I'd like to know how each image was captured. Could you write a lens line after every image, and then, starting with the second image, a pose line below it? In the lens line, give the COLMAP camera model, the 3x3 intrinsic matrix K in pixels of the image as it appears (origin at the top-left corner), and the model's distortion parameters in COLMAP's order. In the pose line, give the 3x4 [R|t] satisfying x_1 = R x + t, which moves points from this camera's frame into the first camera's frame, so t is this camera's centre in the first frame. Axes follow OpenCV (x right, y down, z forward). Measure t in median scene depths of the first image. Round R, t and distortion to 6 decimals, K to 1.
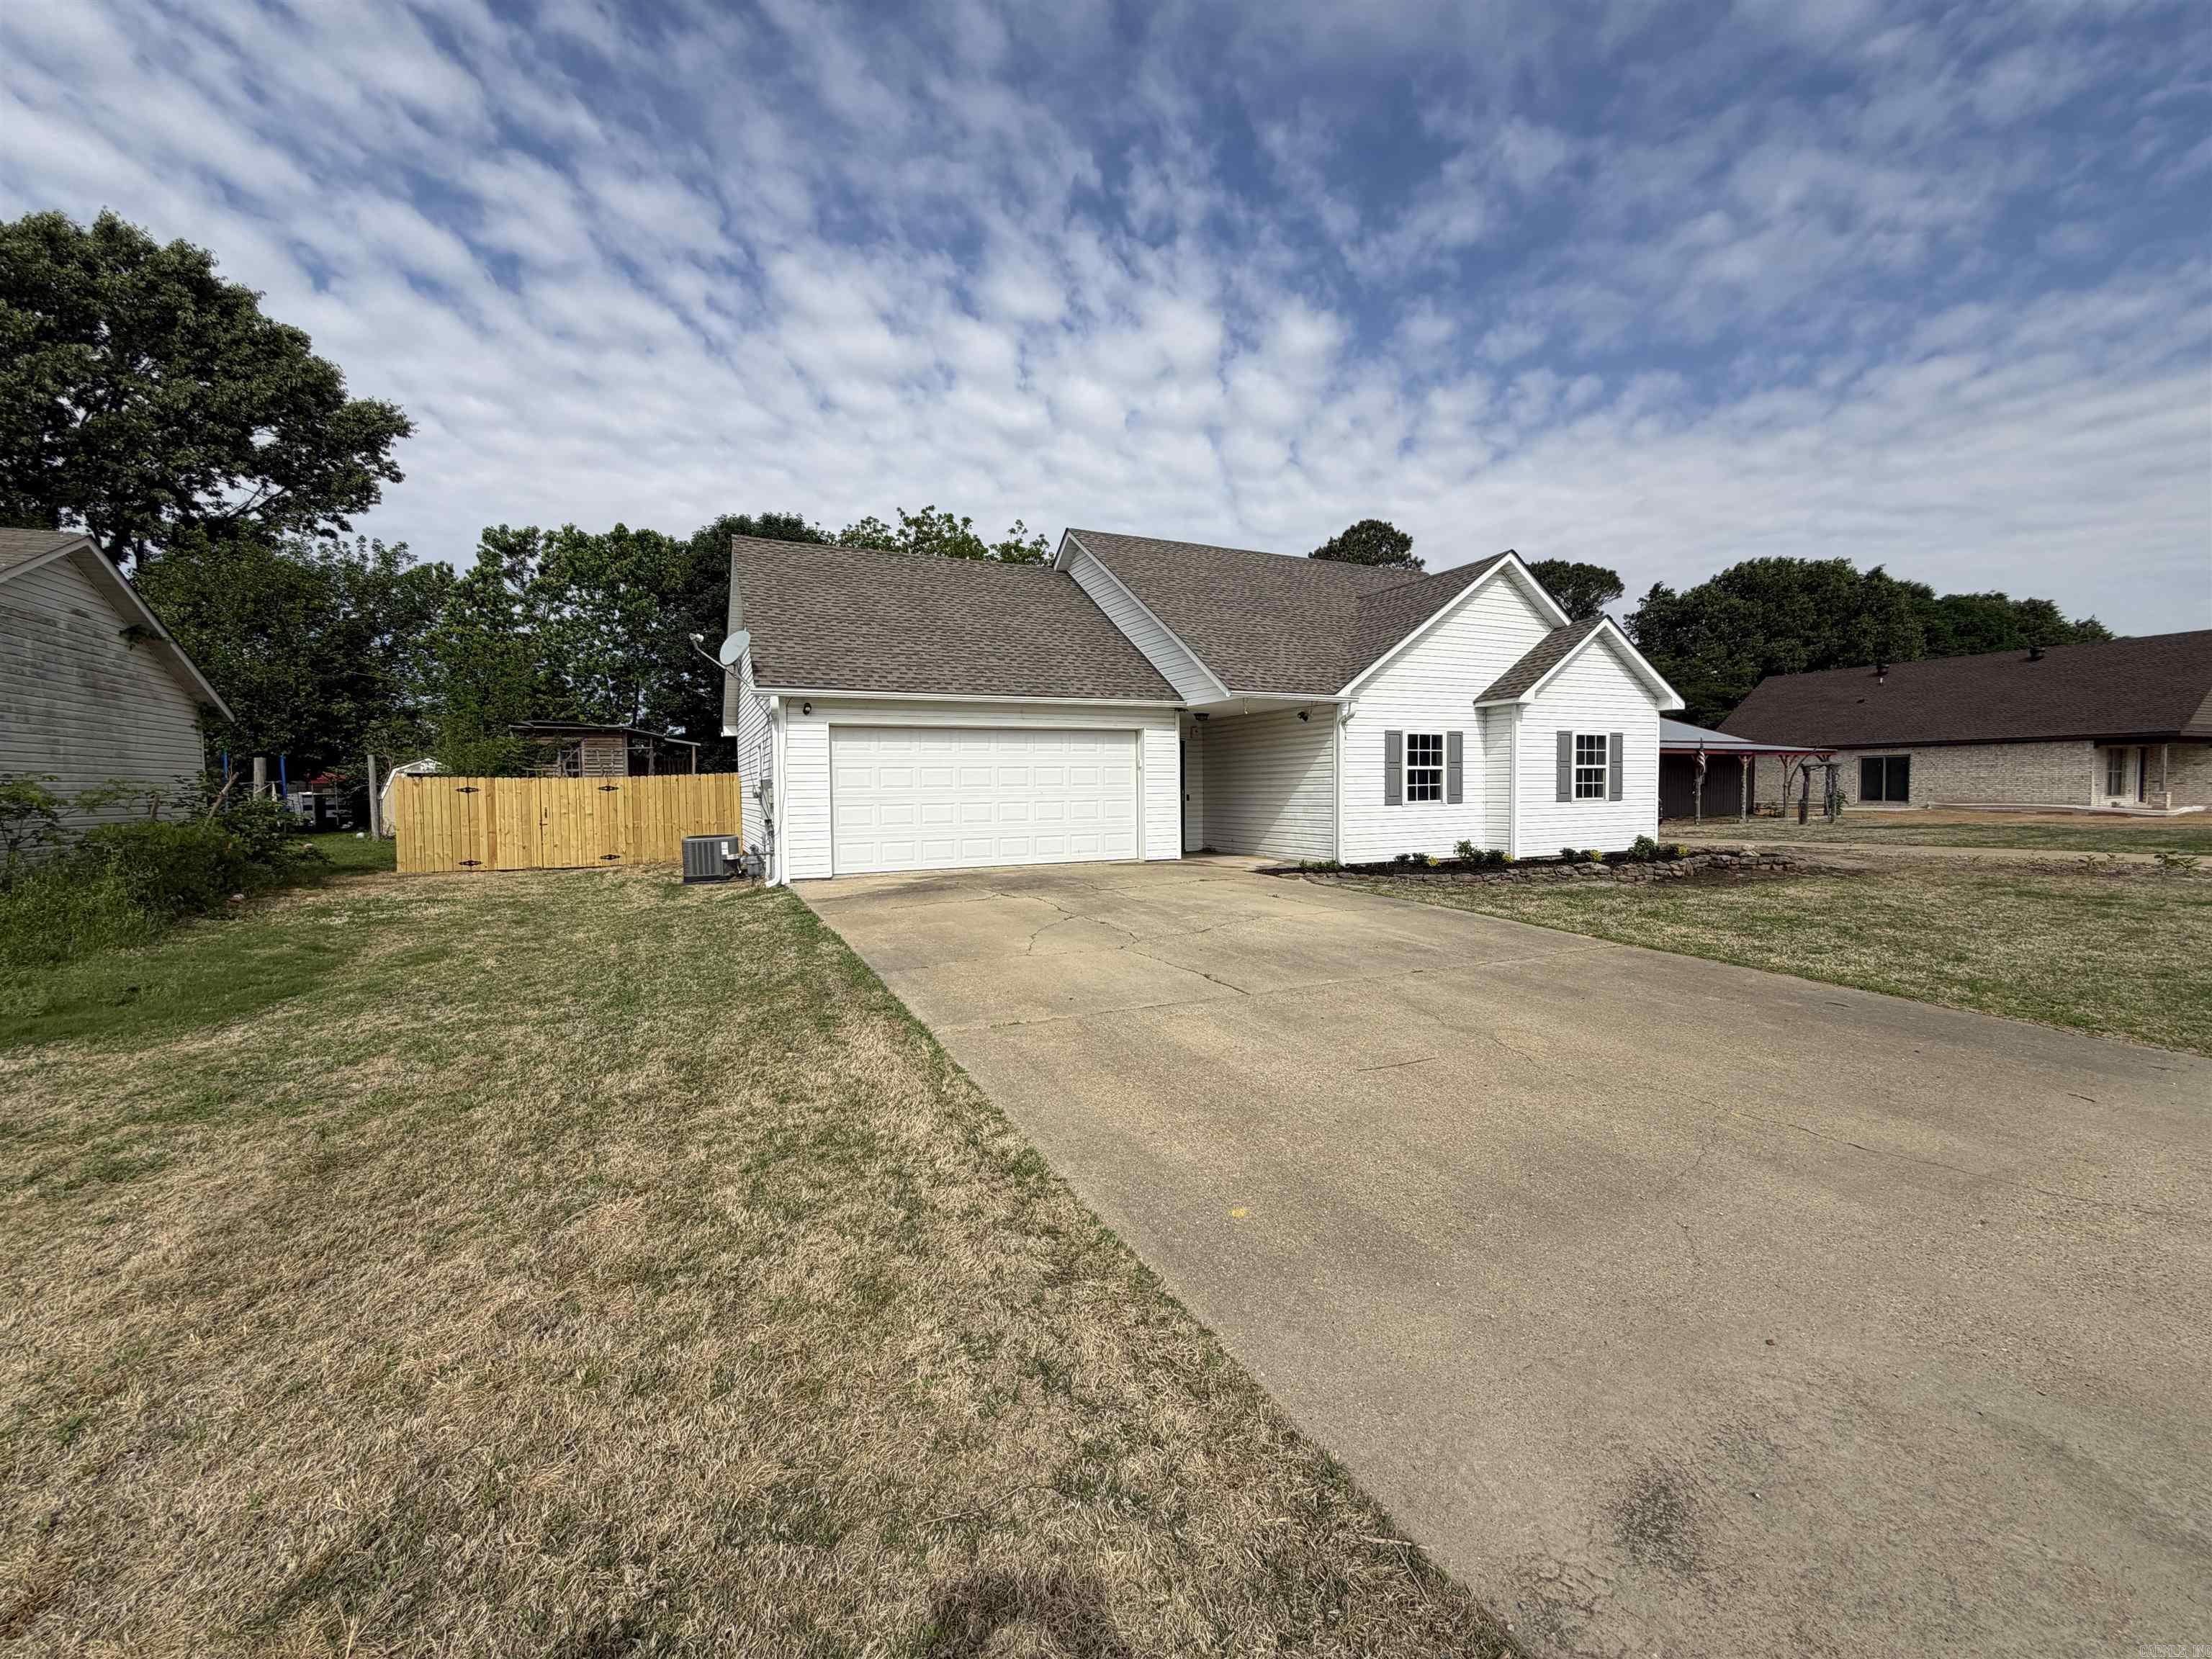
lens RADIAL K [[885.9, 0, 1110.0], [0, 885.9, 825.4], [0, 0, 1]] dist [0.000551, -0.000228]
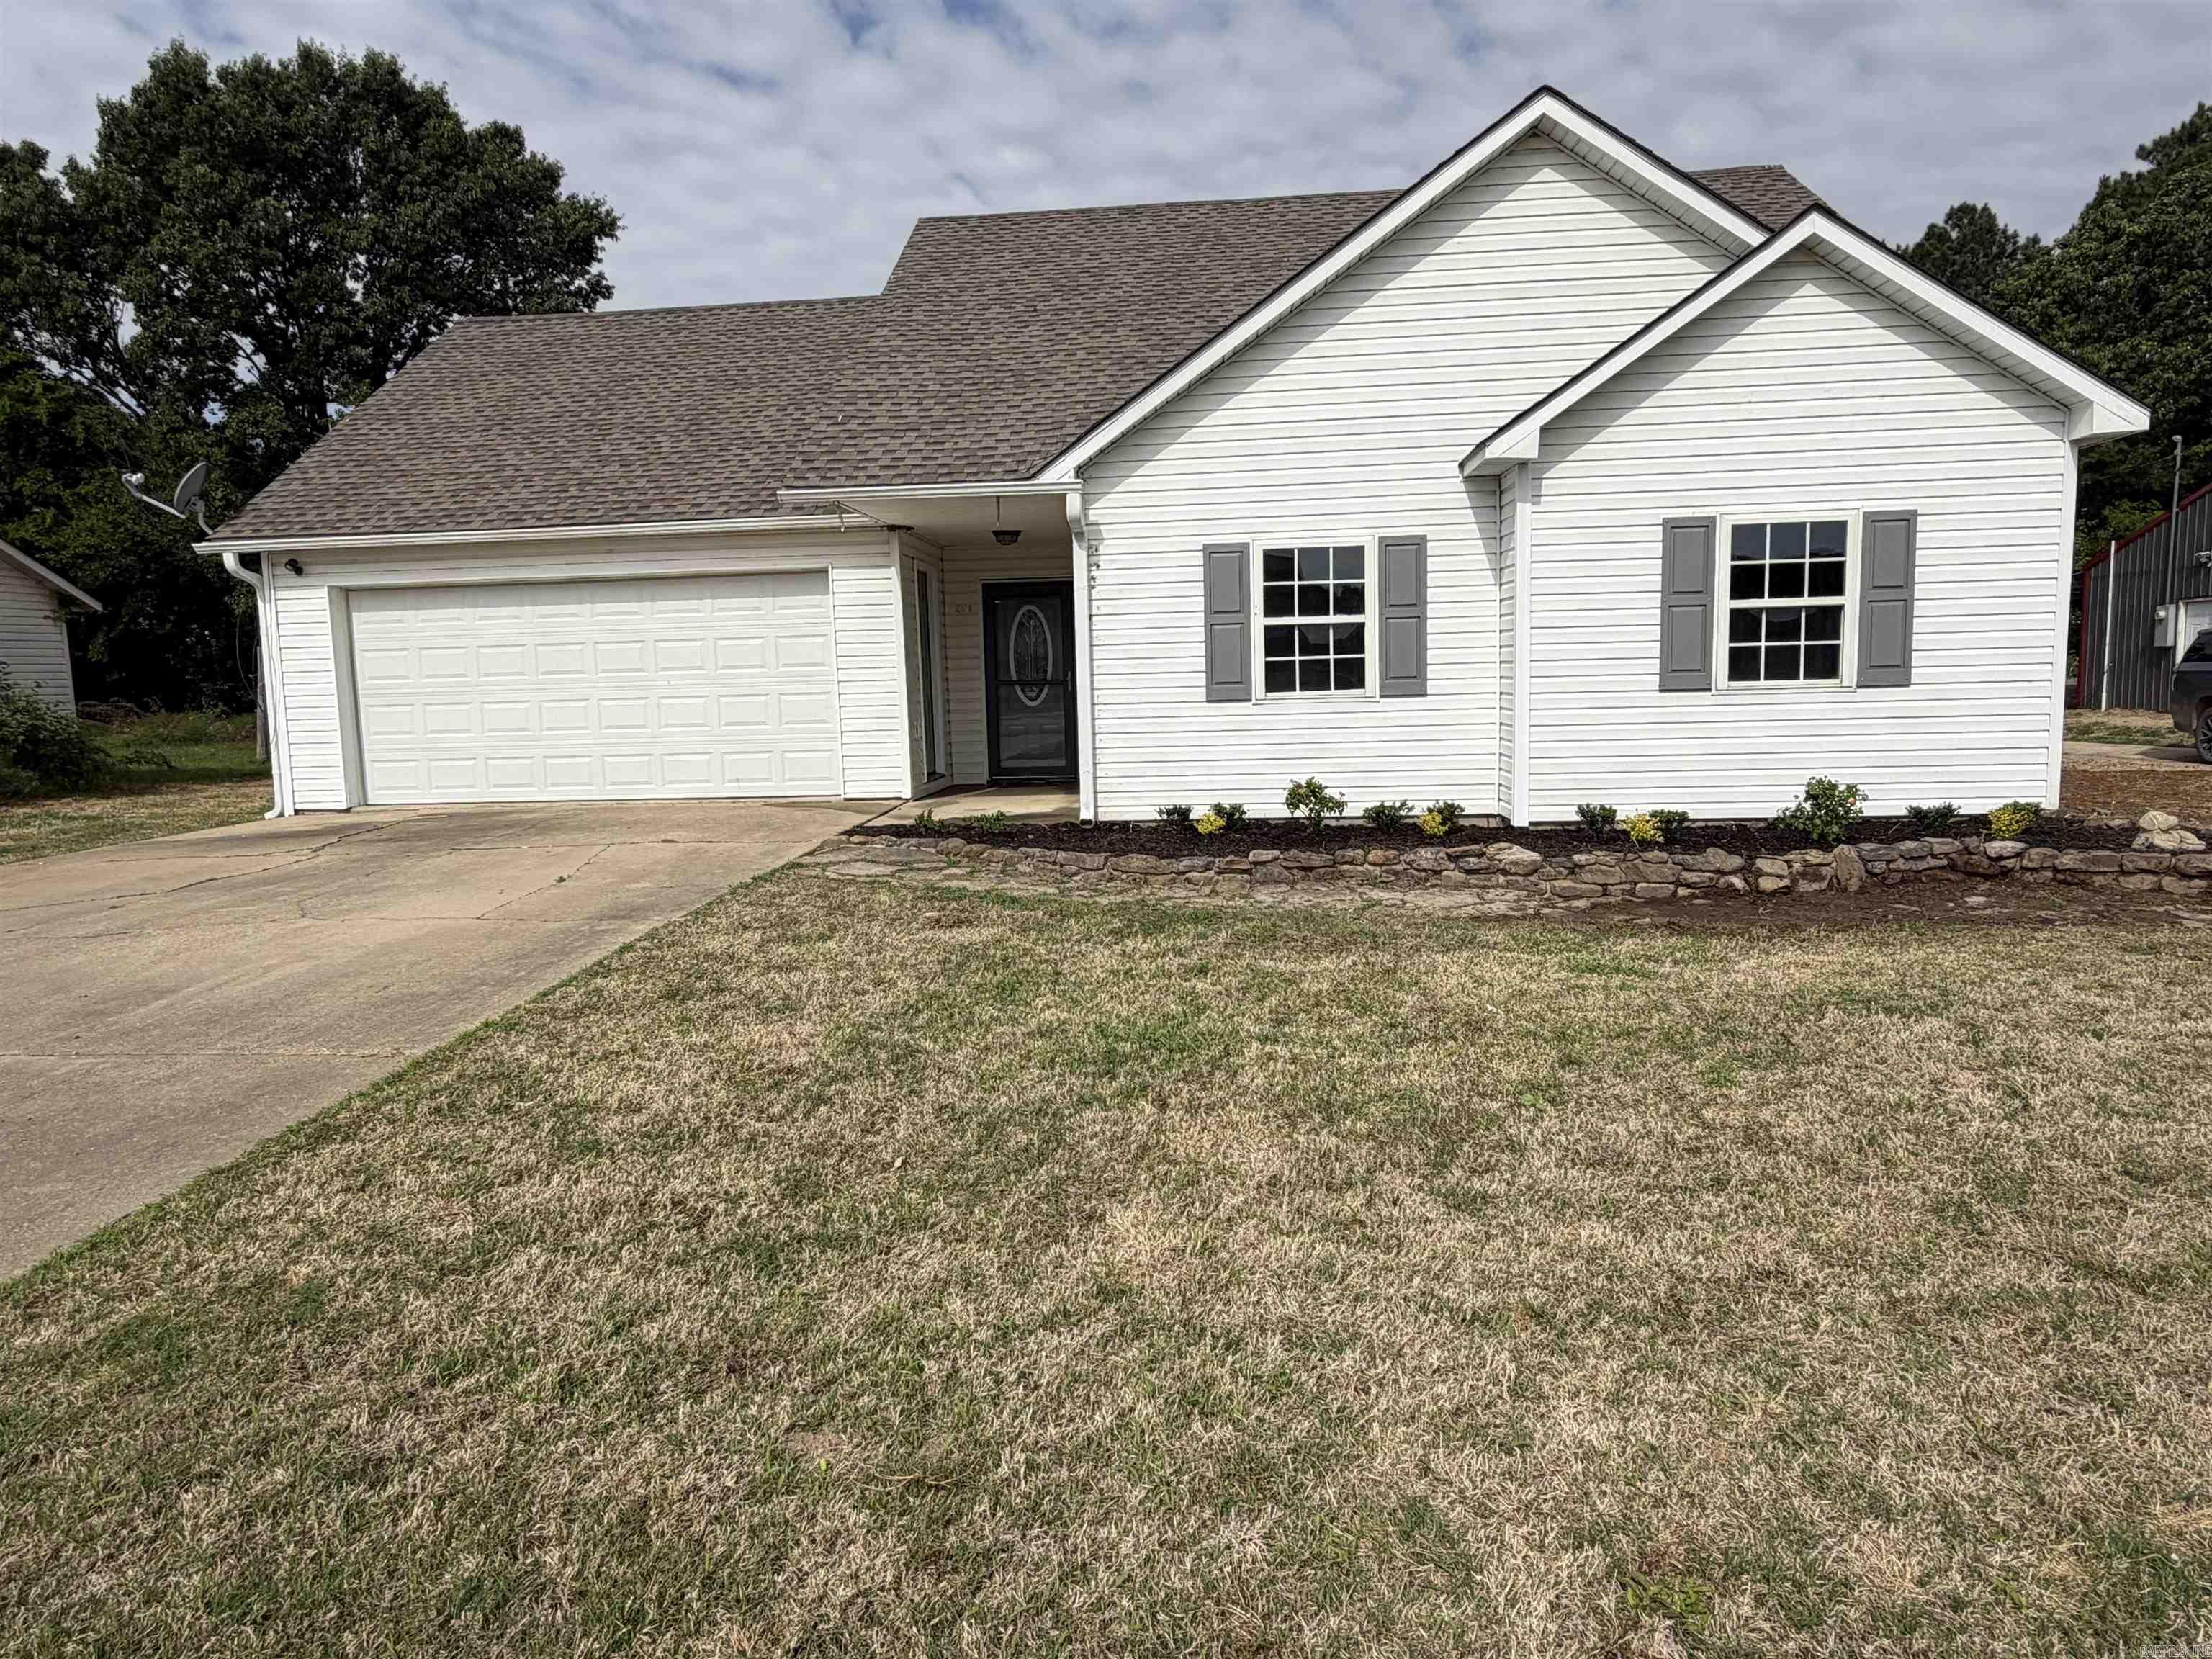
lens RADIAL K [[1342.6, 0, 1106.8], [0, 1342.6, 829.5], [0, 0, 1]] dist [0.002206, 0.000094]
pose [[0.860165, 0.049190, -0.507639, 0.612641], [-0.002048, 0.995663, 0.093007, -0.020438], [0.510013, -0.078962, 0.856535, 0.321967]]
